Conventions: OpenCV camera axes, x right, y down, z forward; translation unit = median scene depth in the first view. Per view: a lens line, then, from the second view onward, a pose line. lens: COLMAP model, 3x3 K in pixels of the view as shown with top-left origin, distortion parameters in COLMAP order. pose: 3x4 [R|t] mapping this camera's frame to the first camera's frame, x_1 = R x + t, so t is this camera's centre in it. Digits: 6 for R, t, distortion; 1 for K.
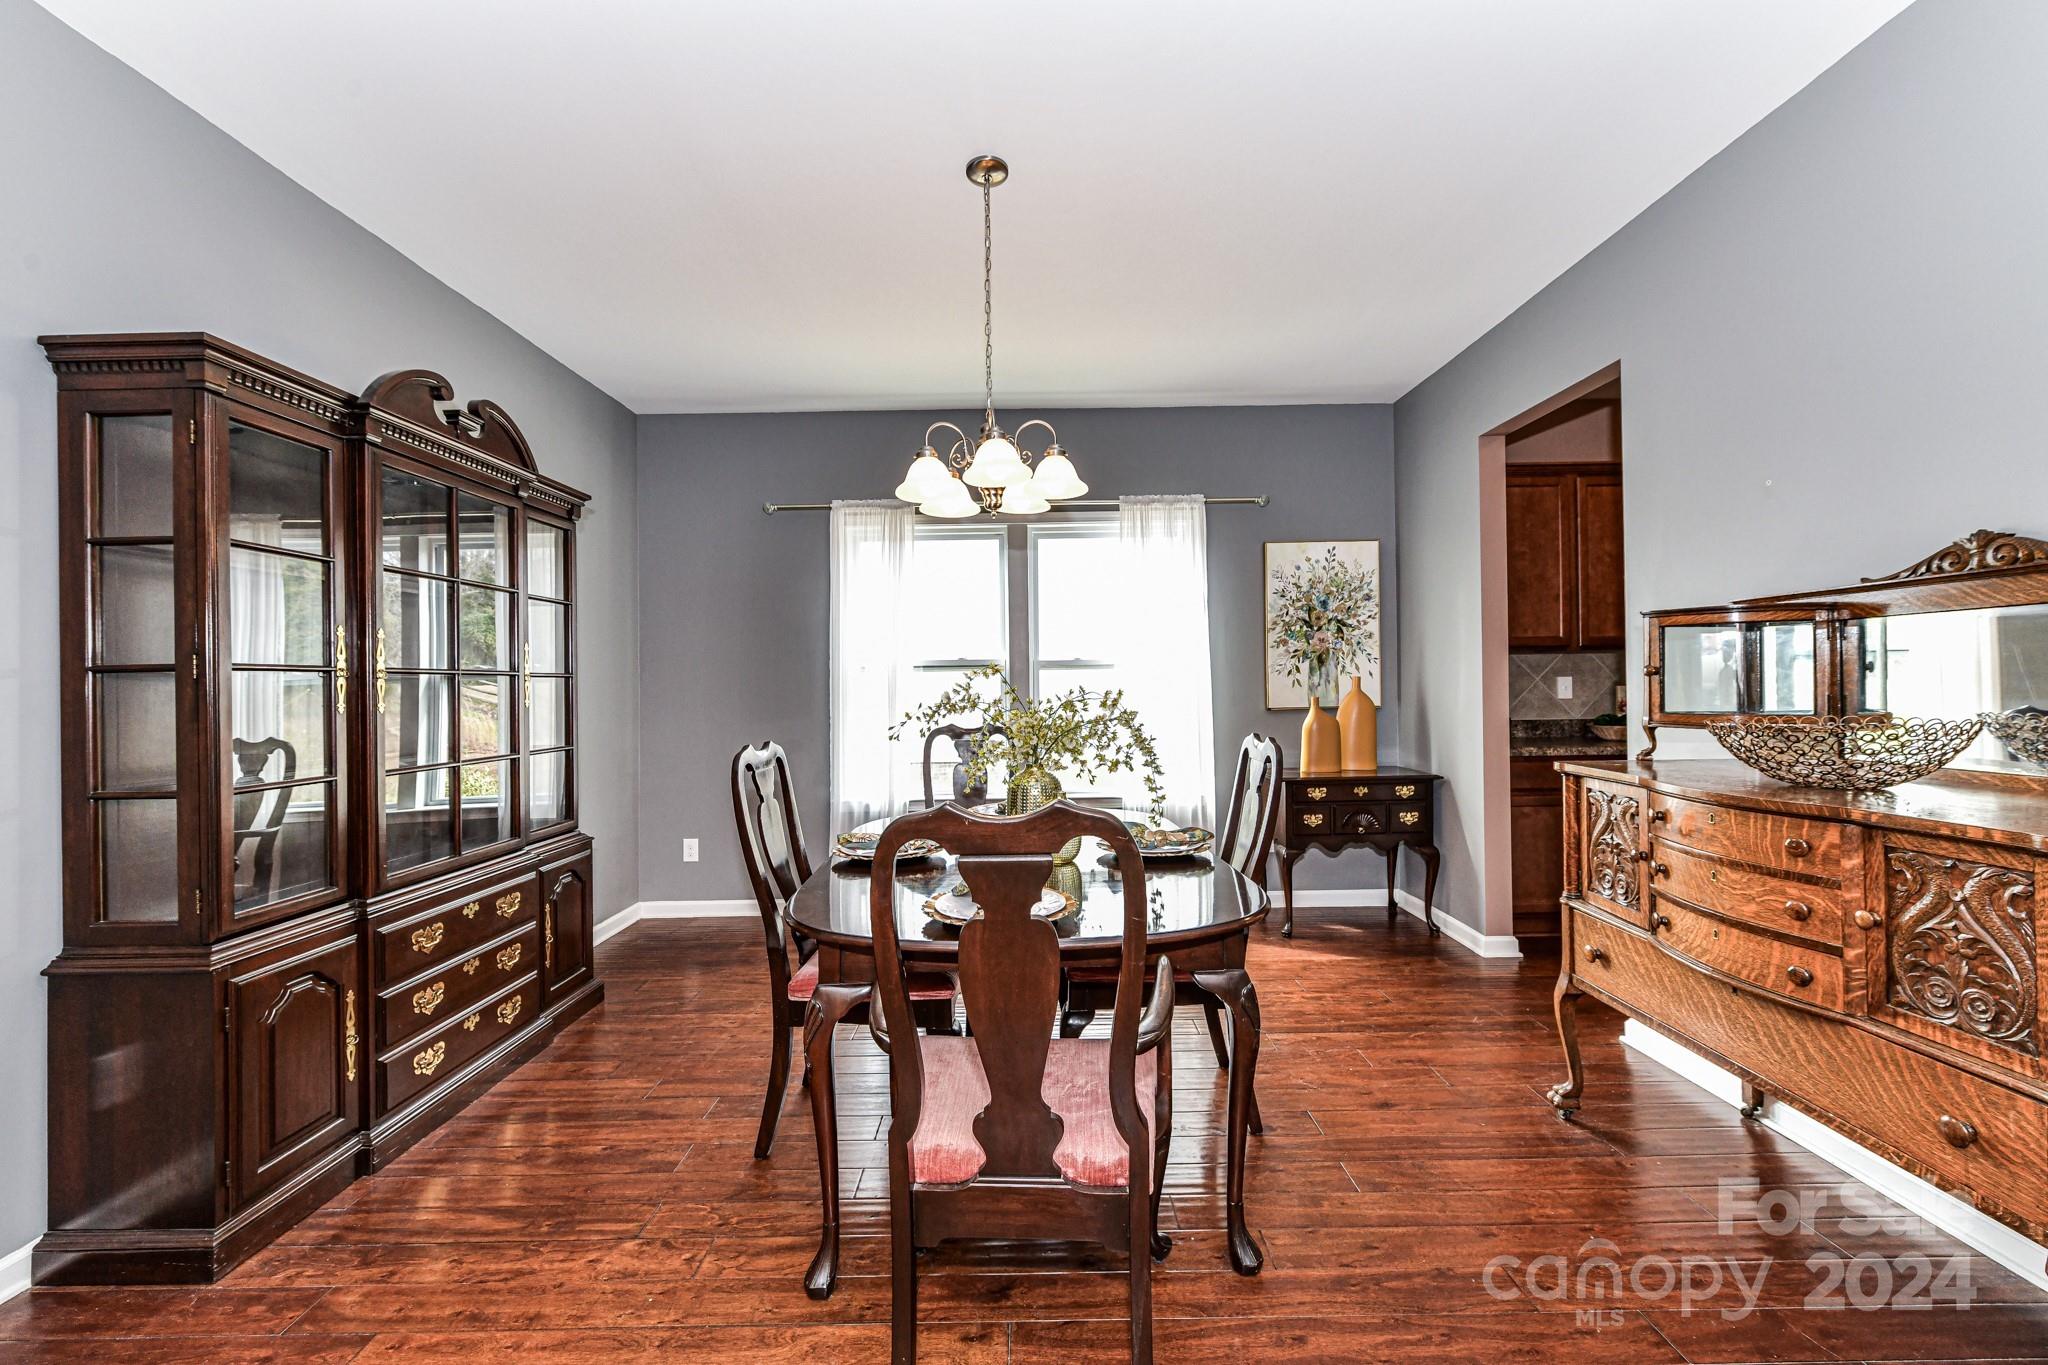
lens RADIAL K [[807.5, 0, 1032.4], [0, 807.5, 685.5], [0, 0, 1]] dist [0.002001, -0.000415]
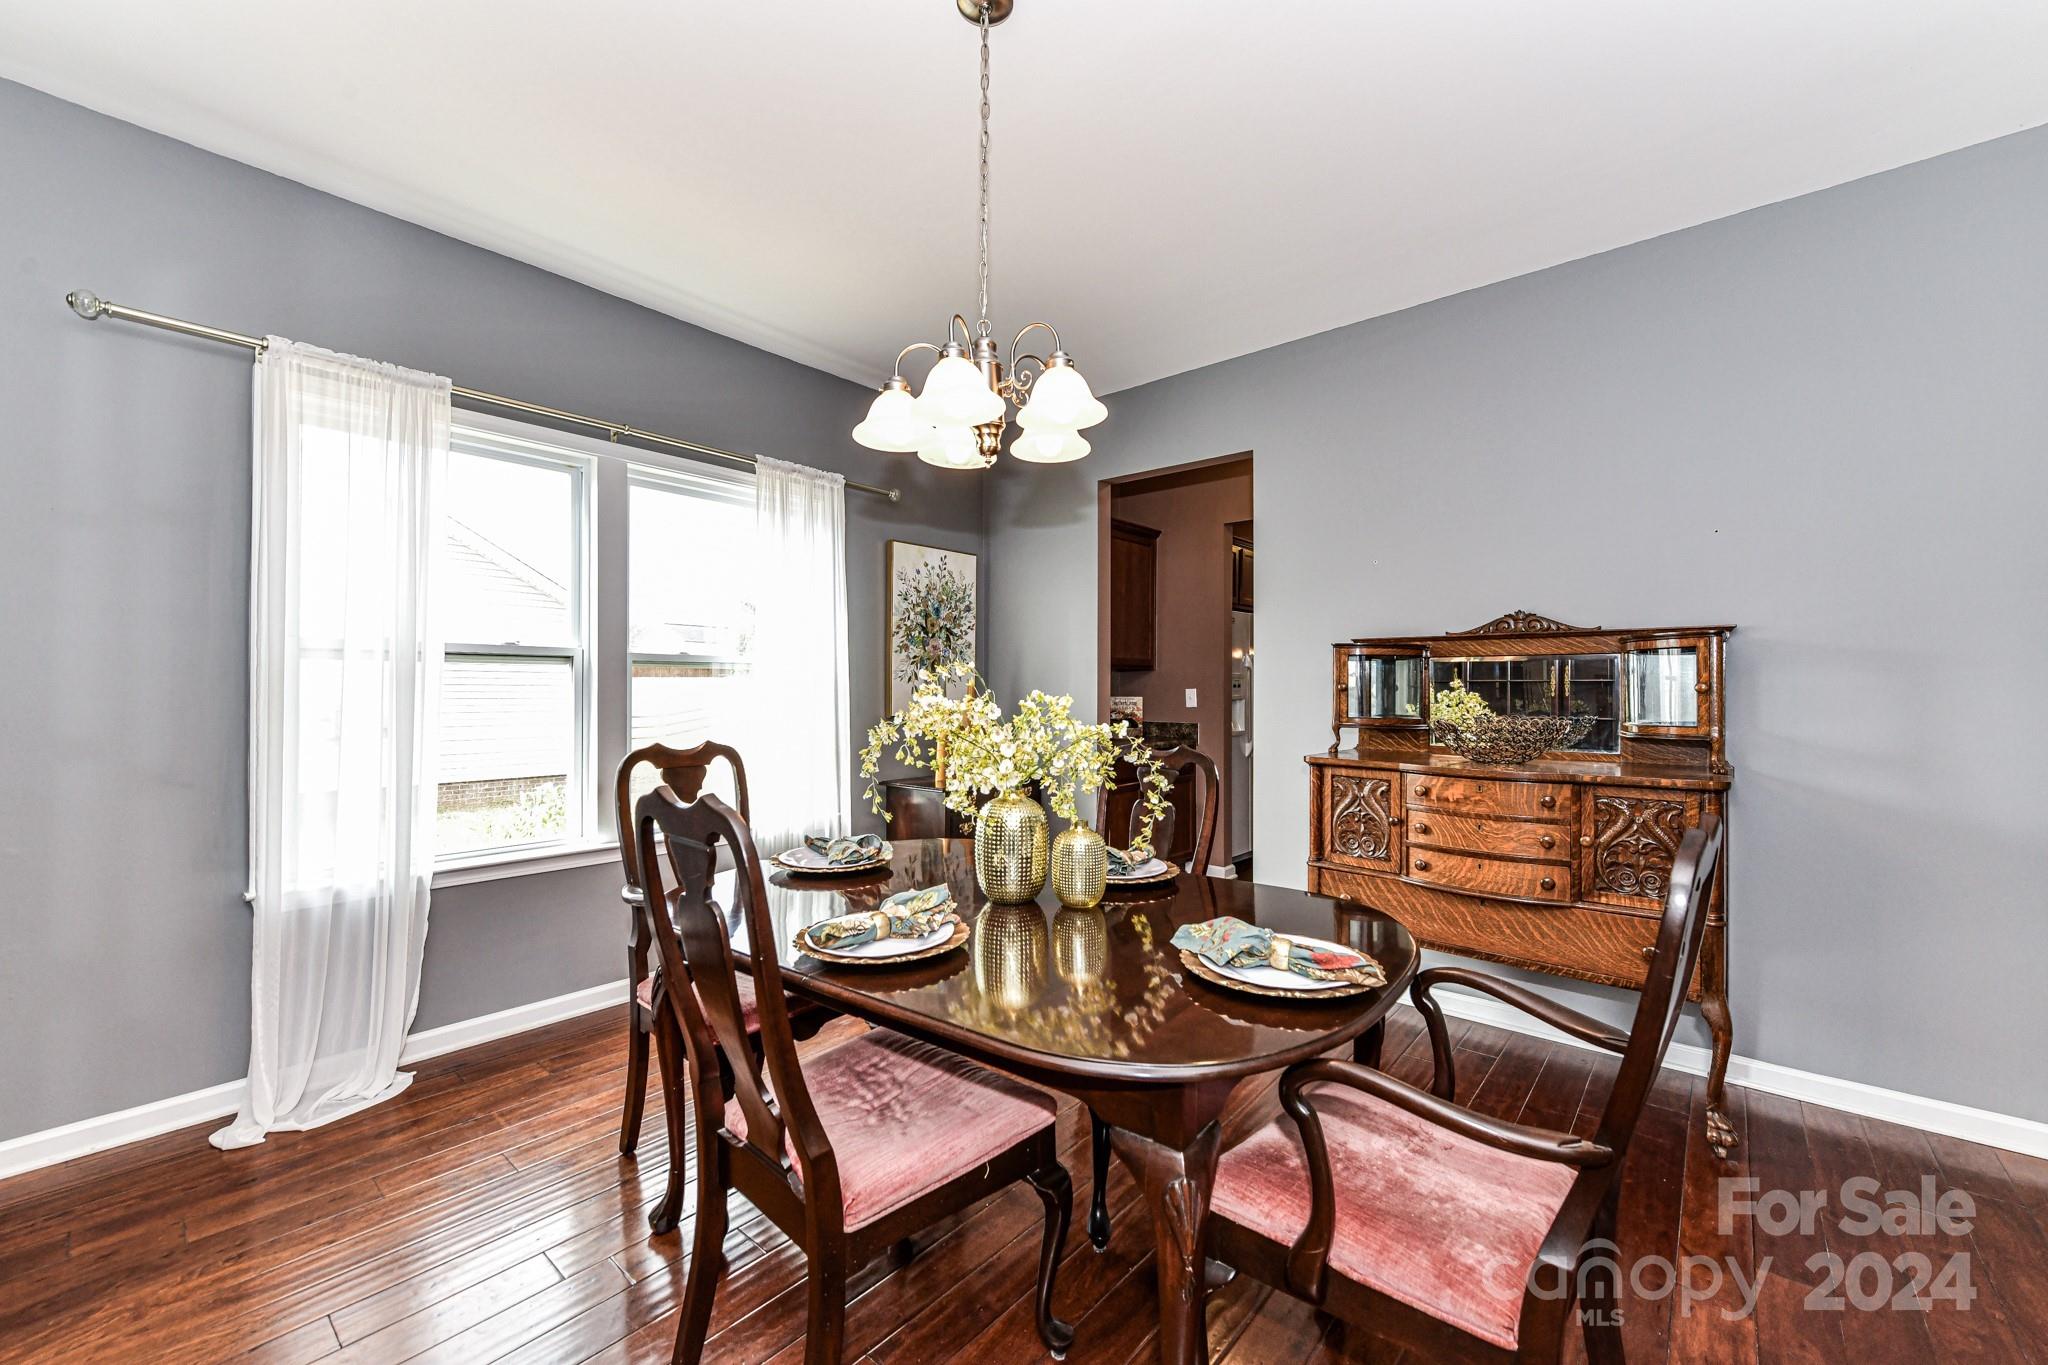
lens RADIAL K [[807.5, 0, 1032.4], [0, 807.5, 685.5], [0, 0, 1]] dist [0.002001, -0.000415]
pose [[0.647431, 0.021211, 0.761829, -0.344016], [-0.014601, 0.999774, -0.015427, 0.004670], [-0.761984, -0.001135, 0.647595, 0.282865]]
